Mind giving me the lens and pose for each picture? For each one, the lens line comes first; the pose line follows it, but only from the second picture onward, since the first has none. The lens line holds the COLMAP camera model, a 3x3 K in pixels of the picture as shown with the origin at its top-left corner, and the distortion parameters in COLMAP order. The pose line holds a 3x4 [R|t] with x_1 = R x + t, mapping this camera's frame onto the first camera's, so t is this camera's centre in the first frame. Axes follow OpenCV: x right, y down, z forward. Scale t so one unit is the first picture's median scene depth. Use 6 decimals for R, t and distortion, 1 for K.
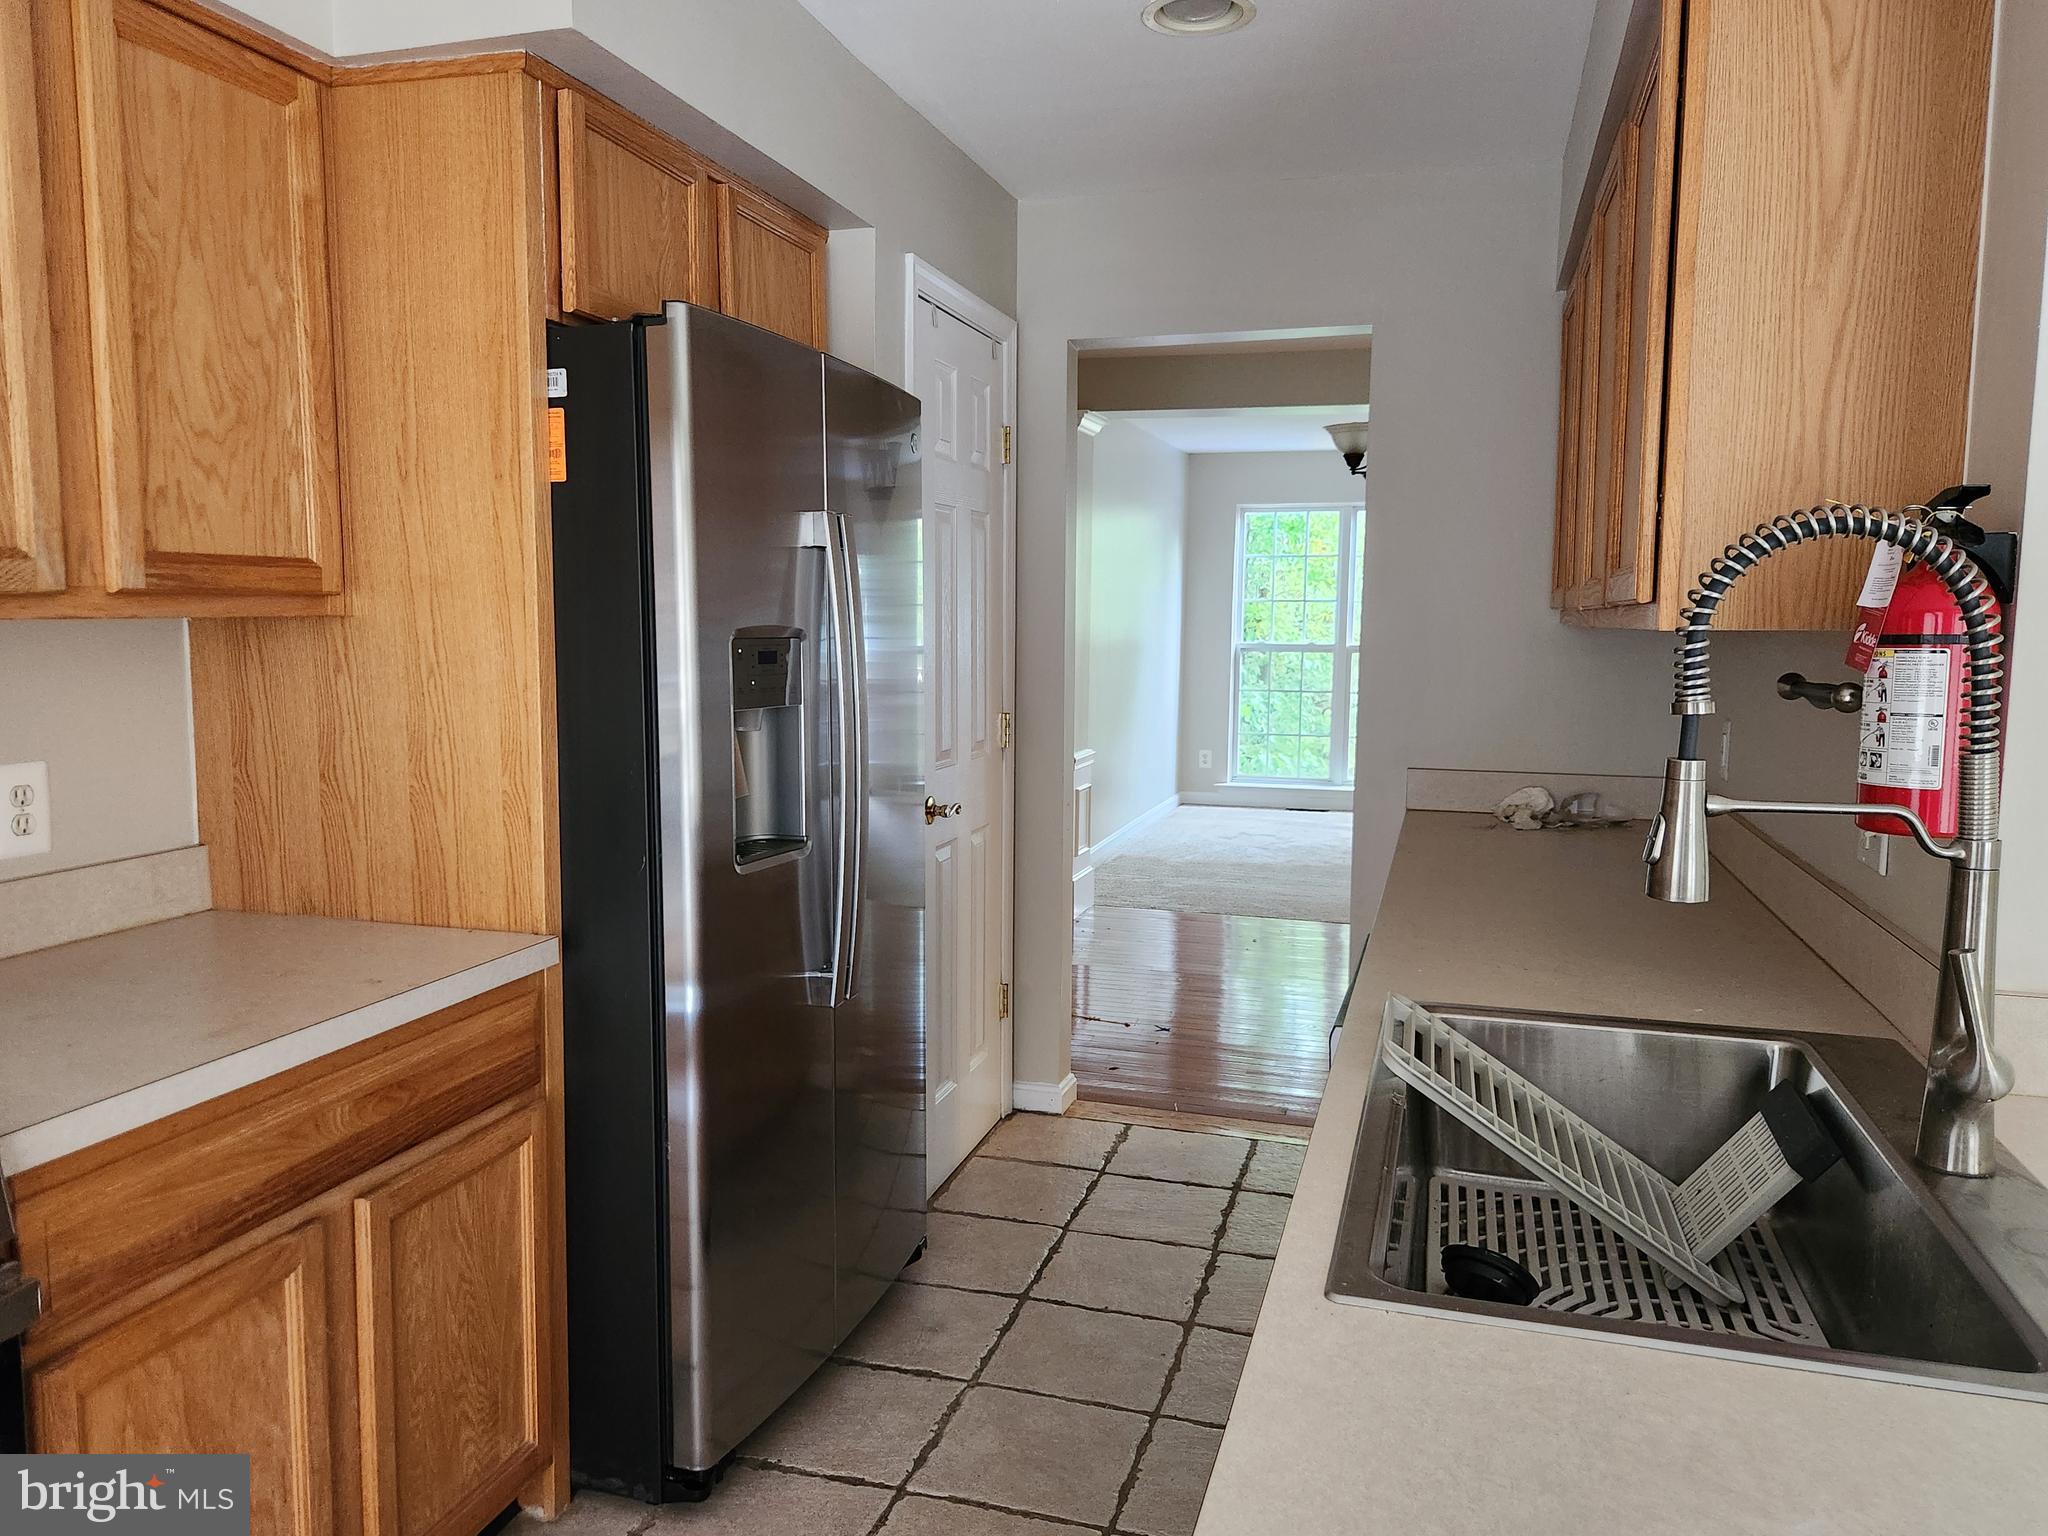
lens RADIAL K [[1434.8, 0, 1025.6], [0, 1434.8, 765.7], [0, 0, 1]] dist [0.059262, -0.053271]
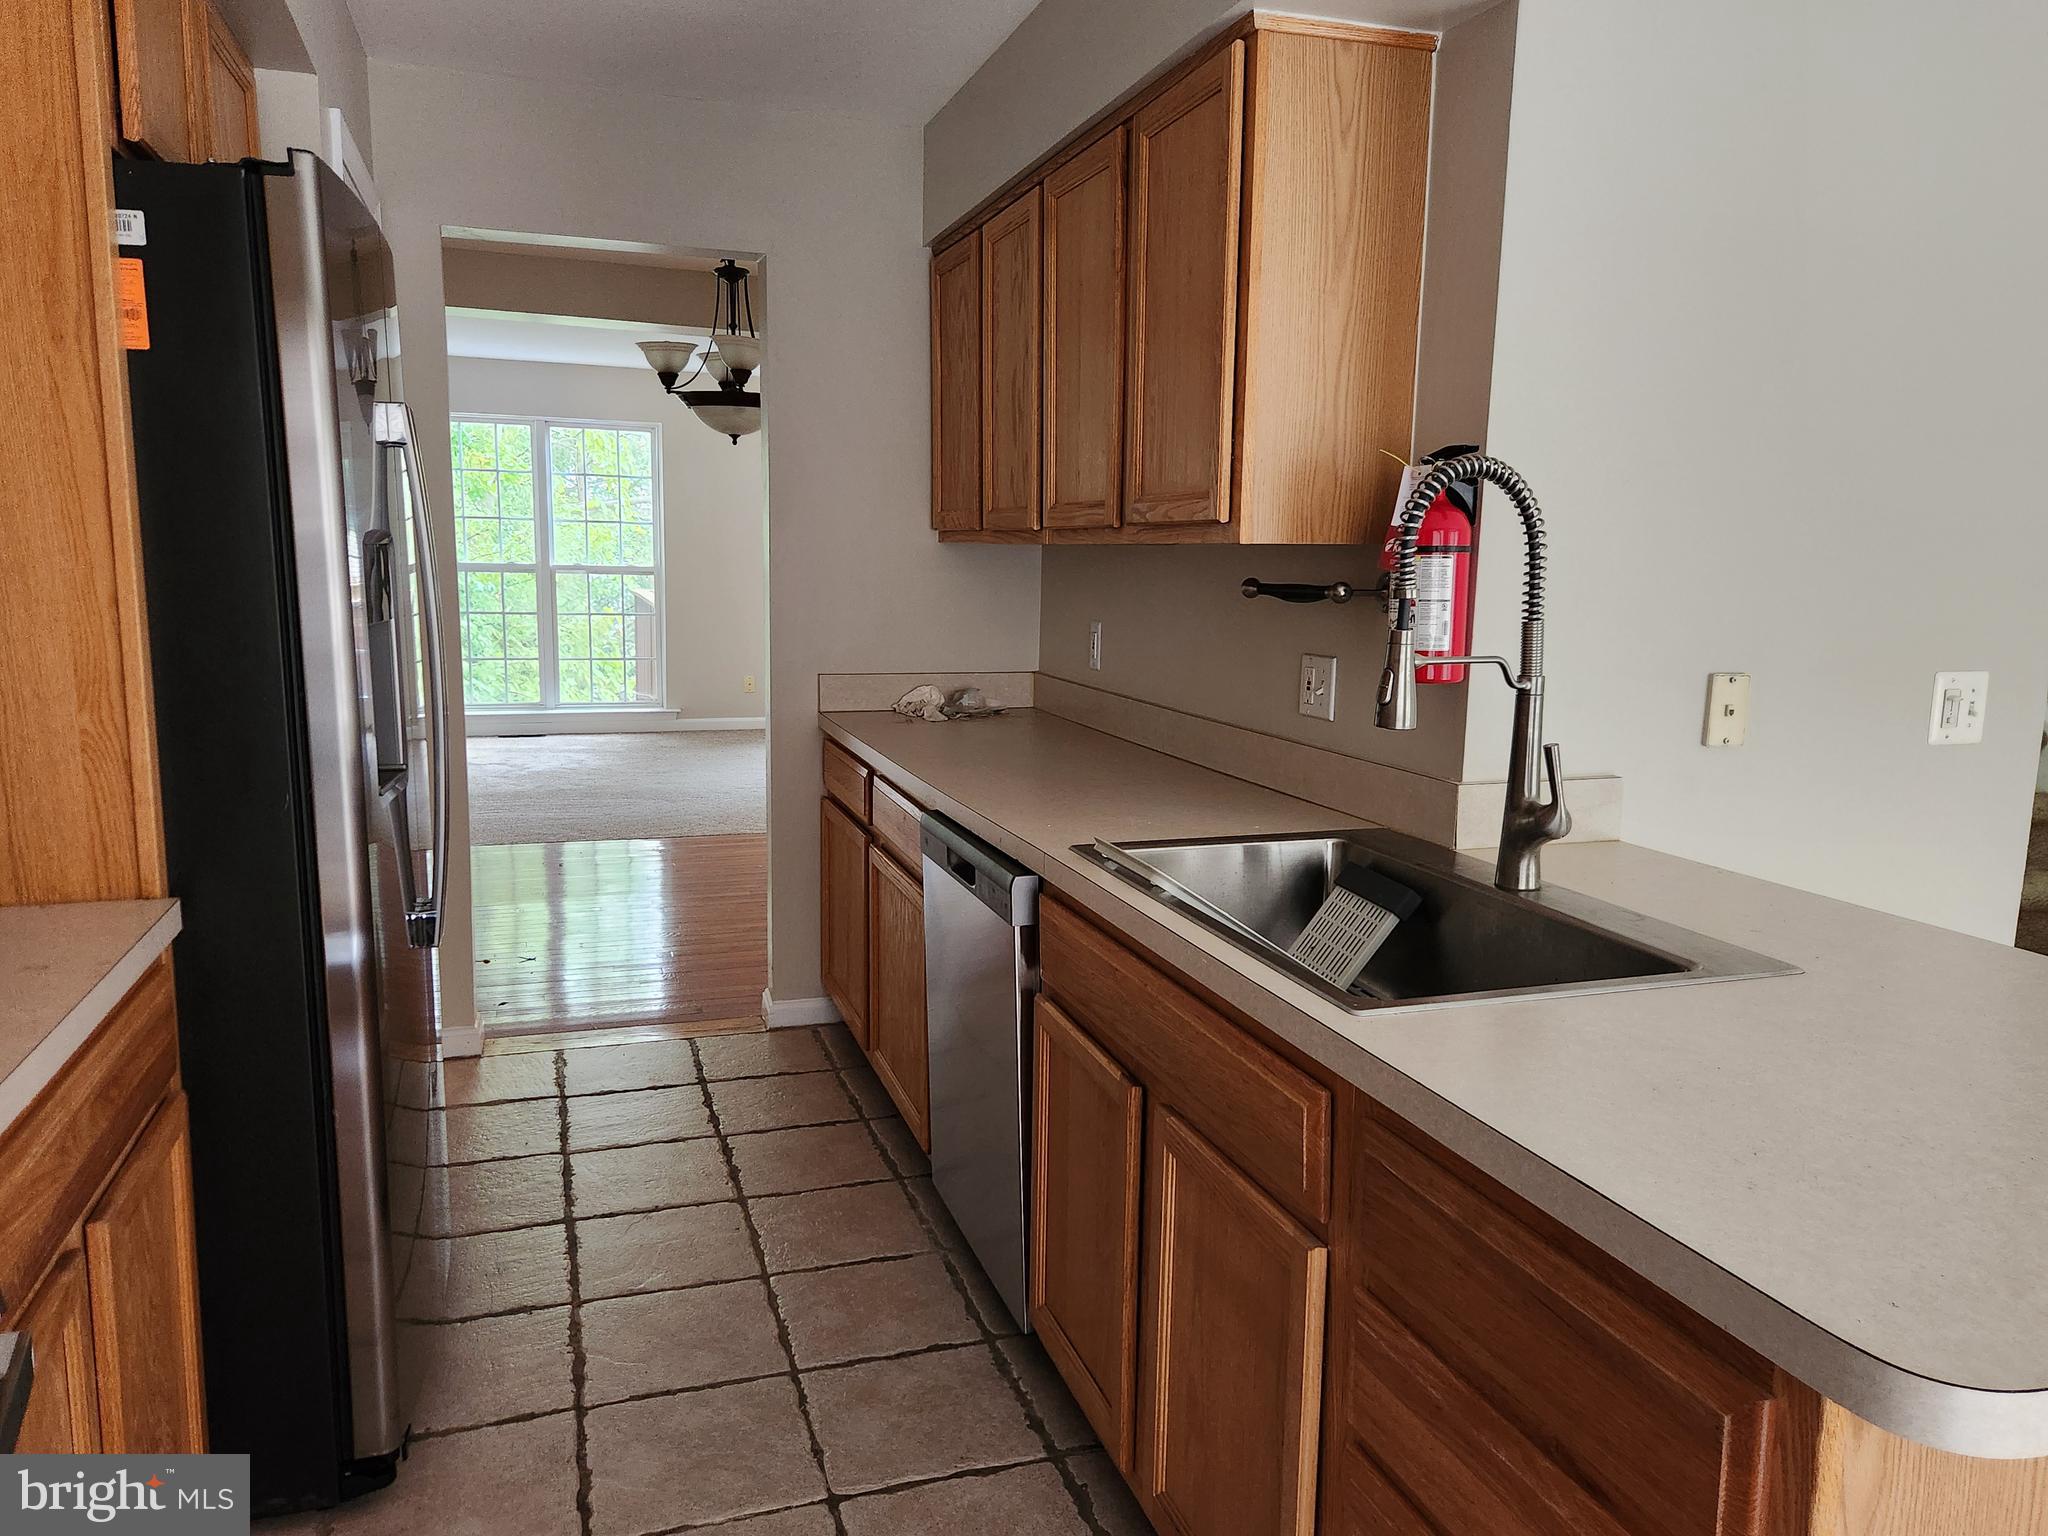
lens RADIAL K [[1434.8, 0, 1027.5], [0, 1434.8, 771.4], [0, 0, 1]] dist [0.059262, -0.053271]
pose [[0.818790, -0.081643, 0.568259, -0.402895], [0.049737, 0.996203, 0.071462, 0.008753], [-0.571935, -0.030249, 0.819741, 0.022469]]
